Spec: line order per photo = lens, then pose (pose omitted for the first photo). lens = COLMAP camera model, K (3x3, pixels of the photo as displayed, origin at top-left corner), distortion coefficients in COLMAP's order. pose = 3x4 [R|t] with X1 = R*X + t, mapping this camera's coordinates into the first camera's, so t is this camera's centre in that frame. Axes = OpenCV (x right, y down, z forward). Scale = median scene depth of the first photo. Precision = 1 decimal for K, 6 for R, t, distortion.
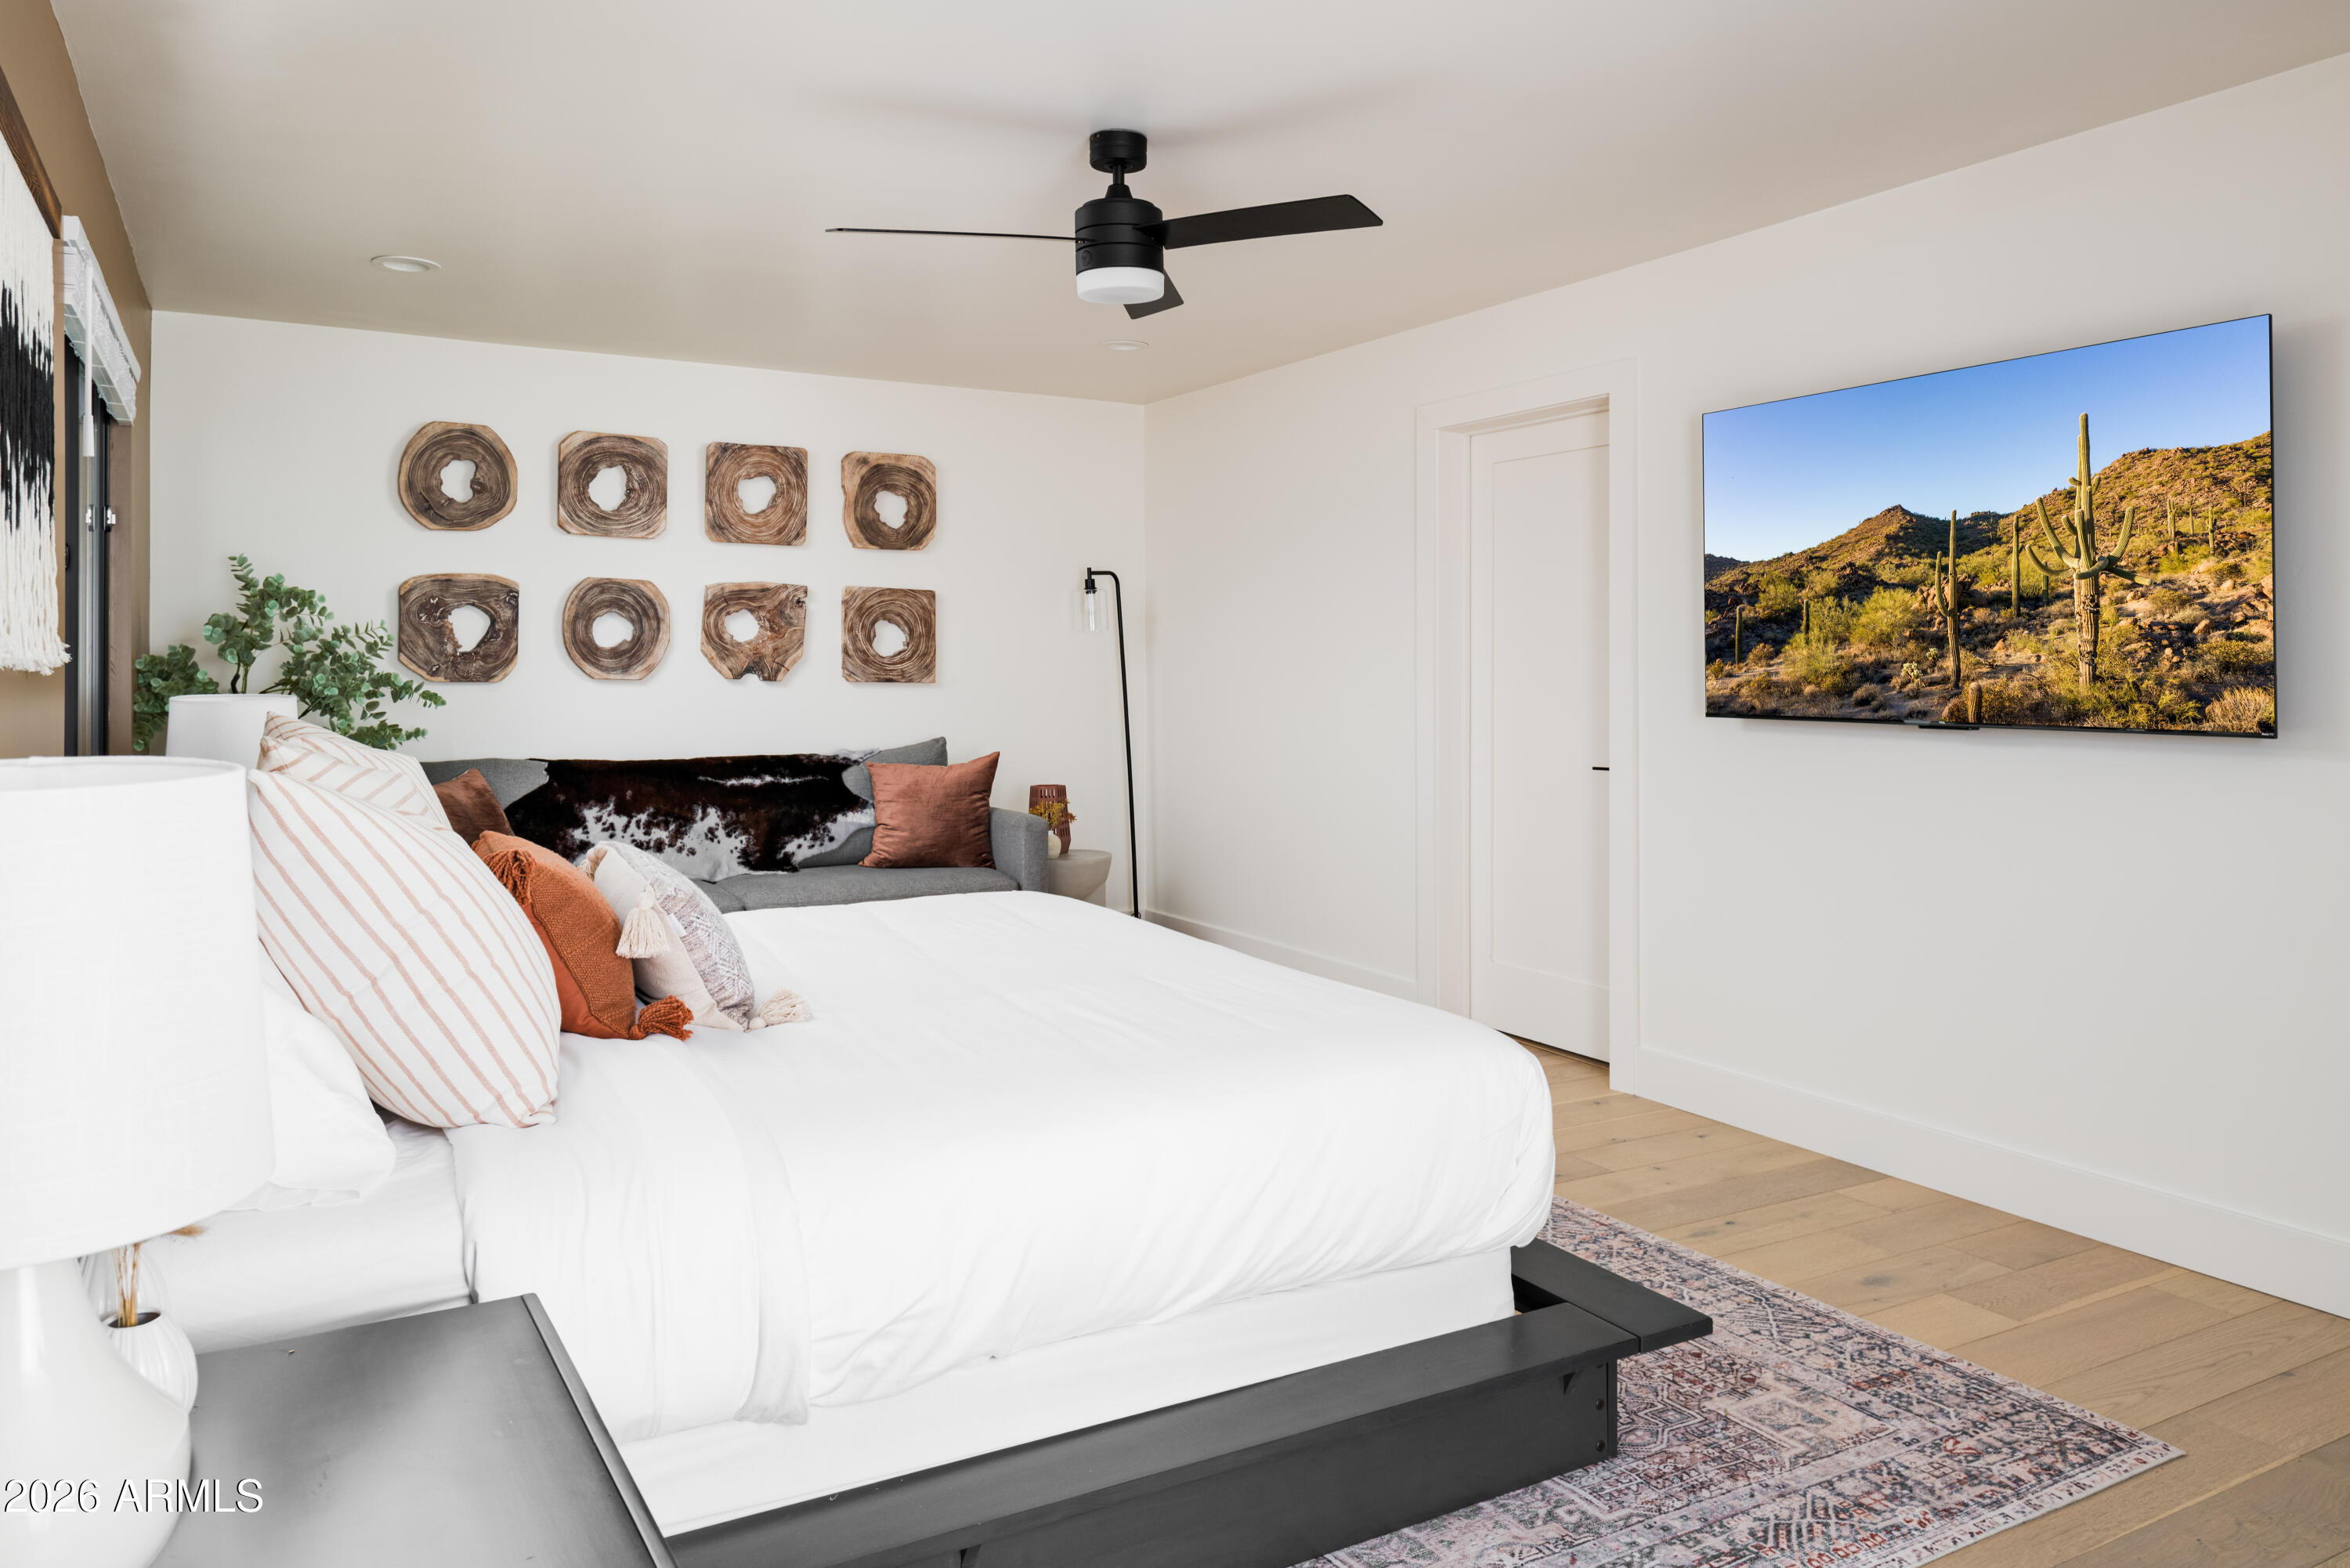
lens RADIAL K [[1603.8, 0, 1195.1], [0, 1603.8, 780.7], [0, 0, 1]] dist [0.007878, -0.001144]
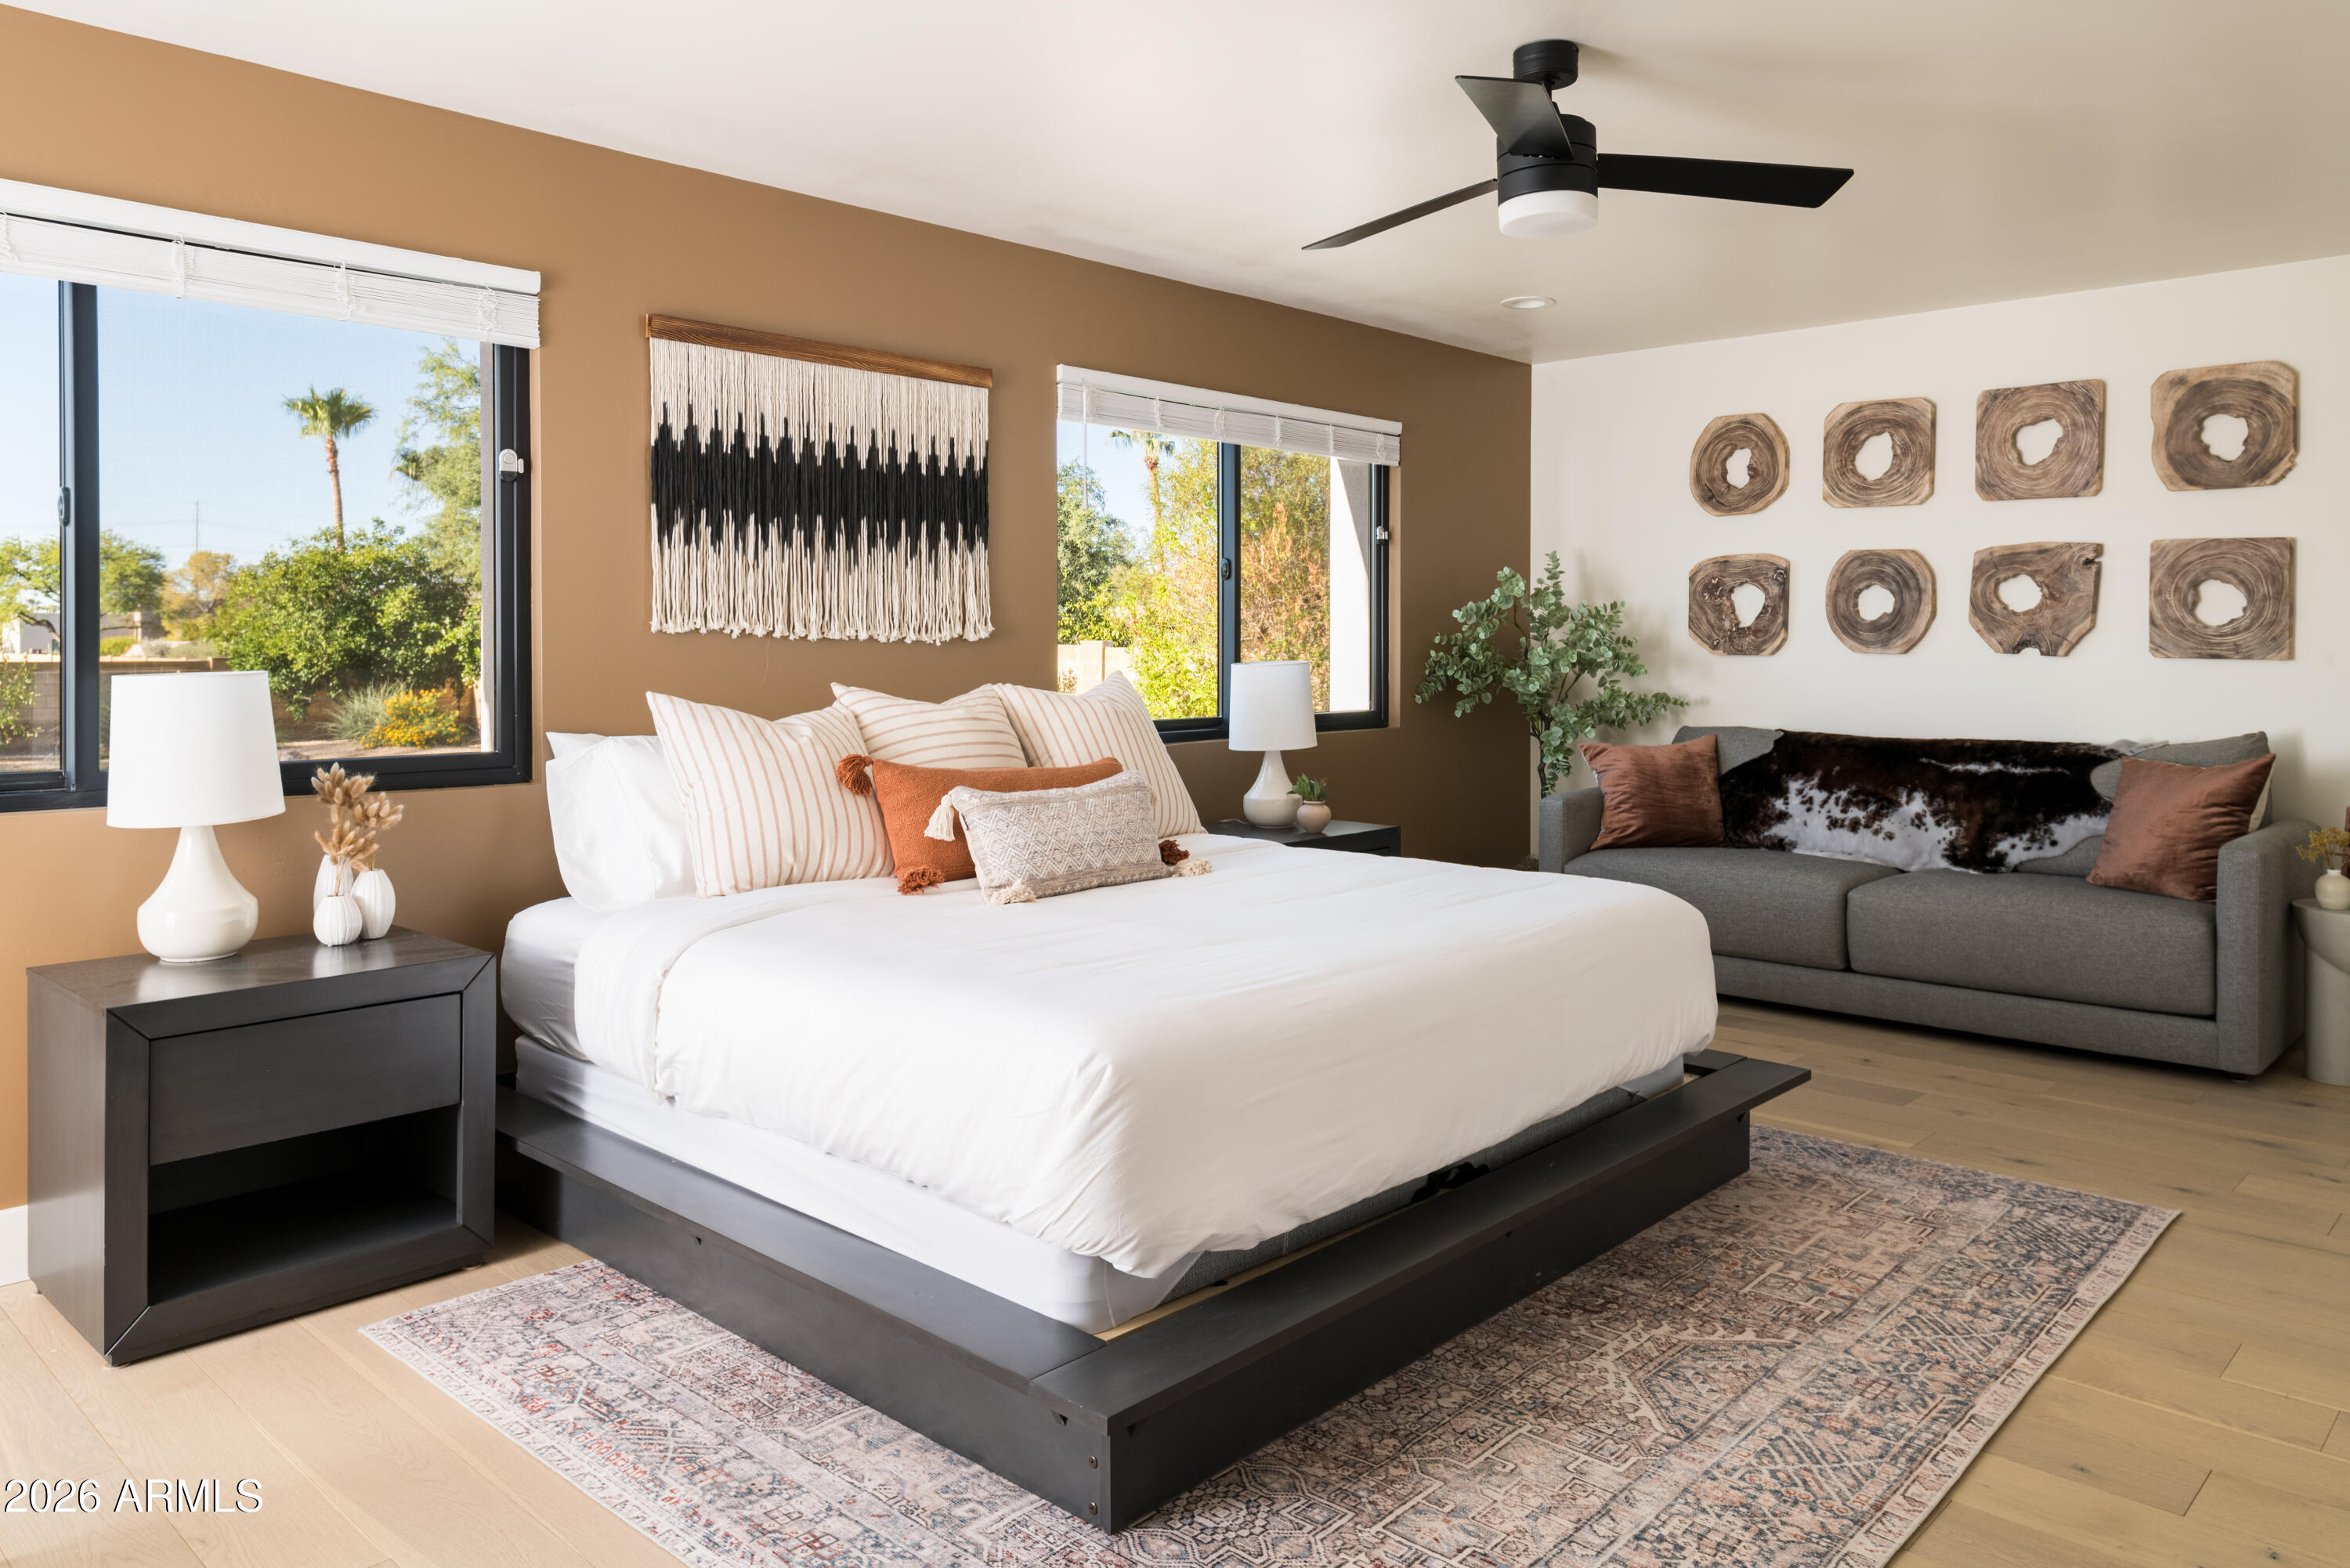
lens RADIAL K [[1603.8, 0, 1195.1], [0, 1603.8, 780.7], [0, 0, 1]] dist [0.007878, -0.001144]
pose [[0.297104, 0.080244, -0.951467, 0.448659], [-0.065895, 0.995810, 0.063408, -0.020635], [0.952569, 0.043858, 0.301147, 0.315902]]
